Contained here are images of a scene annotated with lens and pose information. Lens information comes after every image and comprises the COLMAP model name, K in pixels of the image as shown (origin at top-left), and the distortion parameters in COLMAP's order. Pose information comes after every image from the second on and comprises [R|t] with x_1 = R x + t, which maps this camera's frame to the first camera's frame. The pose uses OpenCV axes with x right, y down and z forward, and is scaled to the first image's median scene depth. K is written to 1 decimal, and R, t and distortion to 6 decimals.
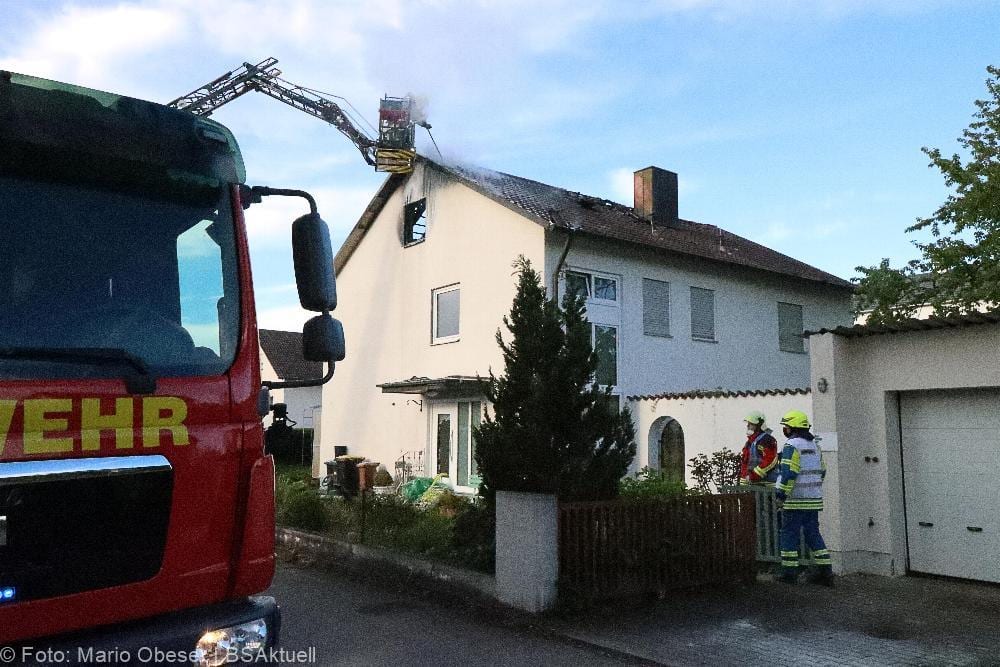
lens RADIAL K [[876.6, 0, 500.0], [0, 876.6, 333.5], [0, 0, 1]] dist [0.033377, 0.004726]
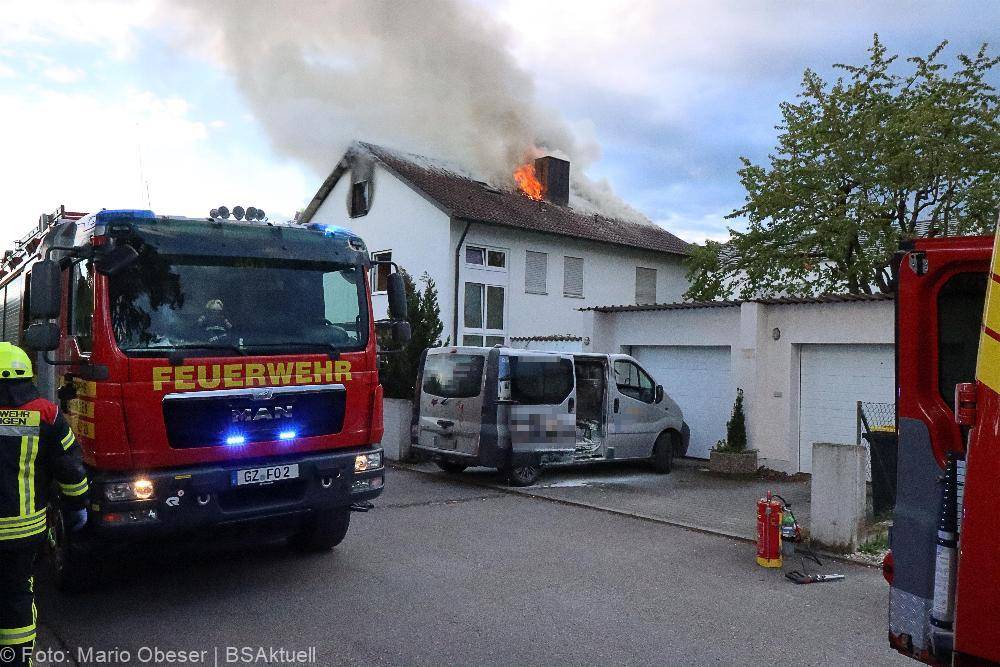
lens RADIAL K [[738.6, 0, 500.0], [0, 738.6, 333.5], [0, 0, 1]] dist [-0.003250, 0.000972]
pose [[0.991741, 0.002072, 0.128242, -0.037306], [-0.009454, 0.998331, 0.056981, -0.020984], [-0.127910, -0.057723, 0.990105, -0.182917]]
